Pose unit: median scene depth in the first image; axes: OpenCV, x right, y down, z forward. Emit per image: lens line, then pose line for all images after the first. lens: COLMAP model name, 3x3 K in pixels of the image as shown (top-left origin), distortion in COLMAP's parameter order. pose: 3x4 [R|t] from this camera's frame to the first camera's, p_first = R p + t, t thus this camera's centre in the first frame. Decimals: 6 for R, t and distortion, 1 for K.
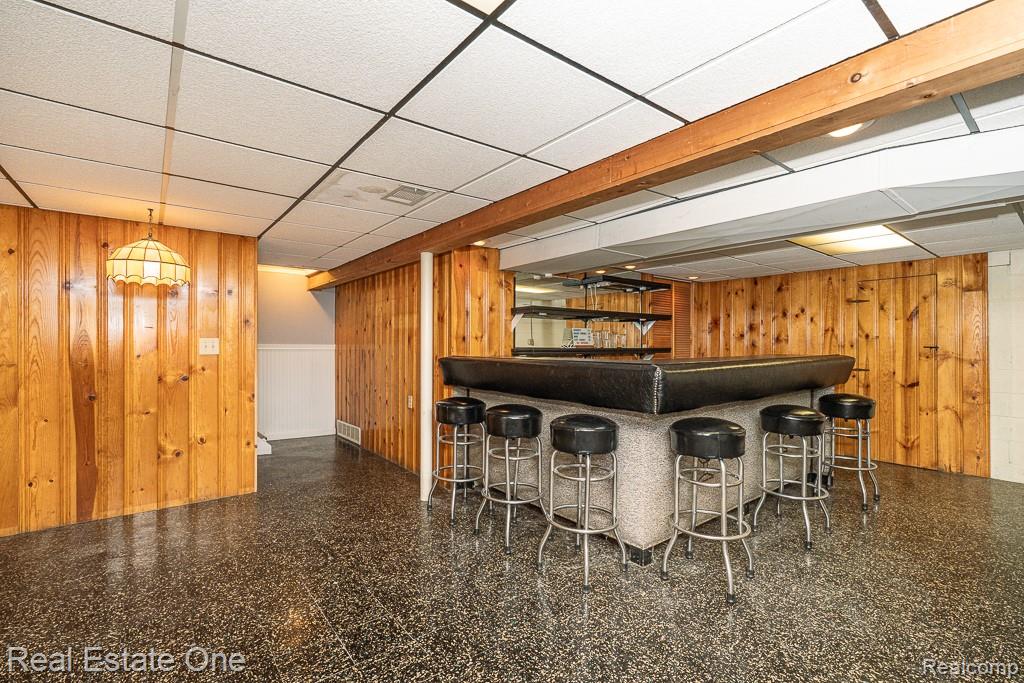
lens RADIAL K [[467.7, 0, 512.4], [0, 467.7, 342.1], [0, 0, 1]] dist [-0.002172, 0.000548]
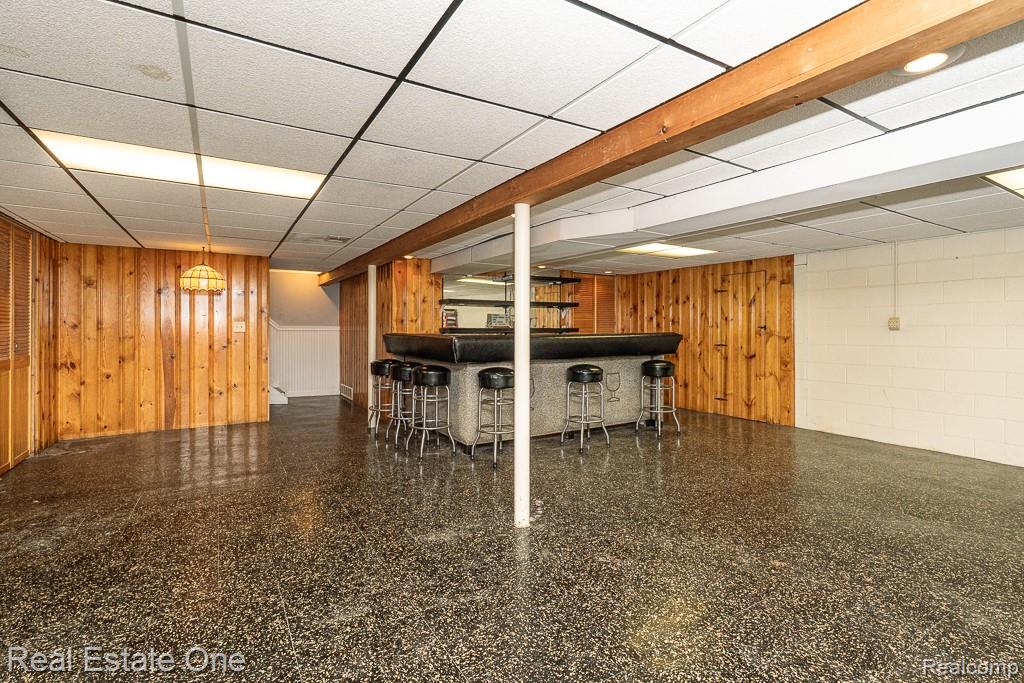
lens RADIAL K [[467.7, 0, 498.5], [0, 467.7, 326.2], [0, 0, 1]] dist [-0.002172, 0.000548]
pose [[0.992977, -0.001481, -0.118294, 0.401761], [0.001842, 0.999994, 0.002947, 0.003811], [0.118289, -0.003144, 0.992974, -0.460259]]
